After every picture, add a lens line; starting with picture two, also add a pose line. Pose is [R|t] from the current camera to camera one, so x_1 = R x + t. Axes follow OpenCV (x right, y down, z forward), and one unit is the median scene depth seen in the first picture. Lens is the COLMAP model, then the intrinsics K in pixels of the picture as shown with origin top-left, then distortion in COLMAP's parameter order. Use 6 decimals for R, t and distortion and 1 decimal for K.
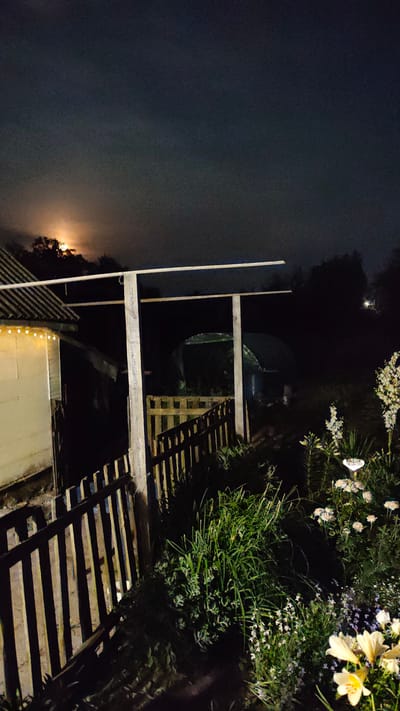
lens RADIAL K [[538.3, 0, 200.0], [0, 538.3, 355.5], [0, 0, 1]] dist [0.028491, -0.000645]
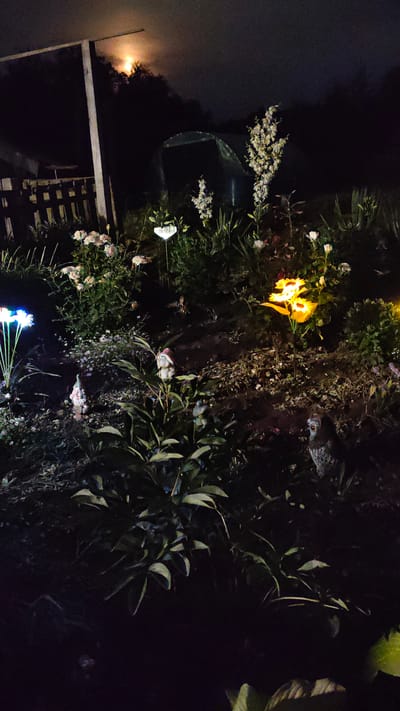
lens RADIAL K [[536.1, 0, 200.0], [0, 536.1, 355.5], [0, 0, 1]] dist [0.005799, -0.000035]
pose [[0.986324, 0.024871, -0.162933, 0.400783], [0.023490, 0.957247, 0.288317, 0.118907], [0.163138, -0.288201, 0.943571, 0.113387]]
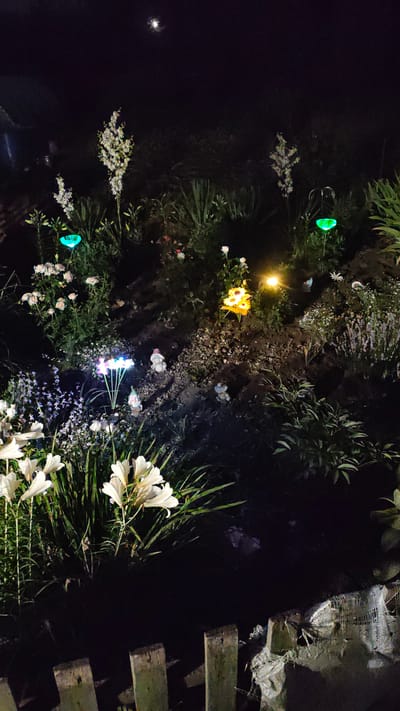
lens RADIAL K [[538.3, 0, 200.0], [0, 538.3, 355.5], [0, 0, 1]] dist [0.028491, -0.000645]
pose [[0.940781, -0.197084, 0.275843, 0.157876], [0.055050, 0.891670, 0.449327, -0.043360], [-0.334516, -0.407533, 0.849715, -0.034971]]
